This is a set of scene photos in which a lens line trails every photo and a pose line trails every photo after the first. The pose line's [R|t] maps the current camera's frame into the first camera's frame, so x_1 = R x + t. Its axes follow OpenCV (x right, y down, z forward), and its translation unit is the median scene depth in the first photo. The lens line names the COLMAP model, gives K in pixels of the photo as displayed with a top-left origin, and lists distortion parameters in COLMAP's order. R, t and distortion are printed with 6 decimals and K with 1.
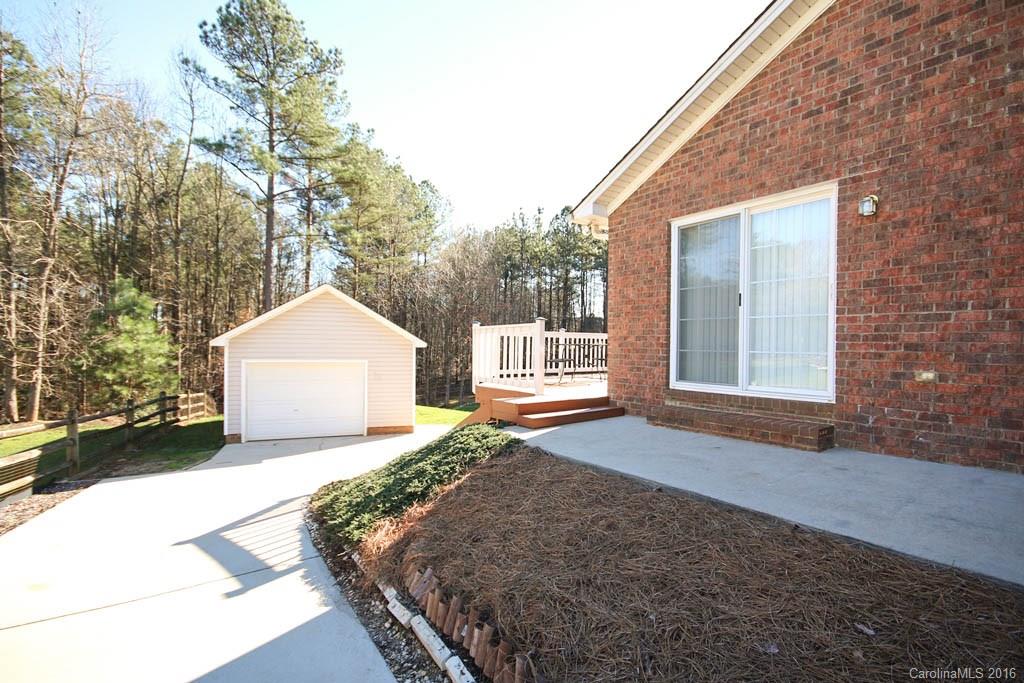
lens RADIAL K [[475.0, 0, 512.0], [0, 475.0, 341.5], [0, 0, 1]] dist [-0.000467, -0.000186]
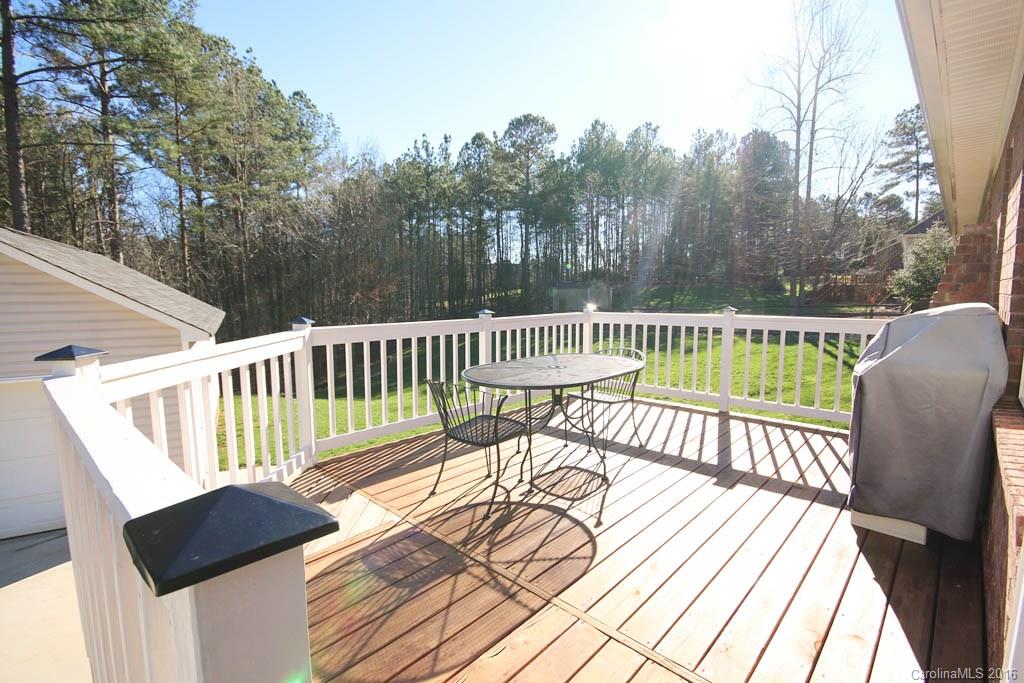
lens RADIAL K [[475.0, 0, 512.0], [0, 475.0, 341.5], [0, 0, 1]] dist [-0.000467, -0.000186]
pose [[0.983826, -0.042819, 0.173932, 0.010030], [0.023423, 0.993424, 0.112074, -0.006039], [-0.177587, -0.106188, 0.978359, 0.104506]]
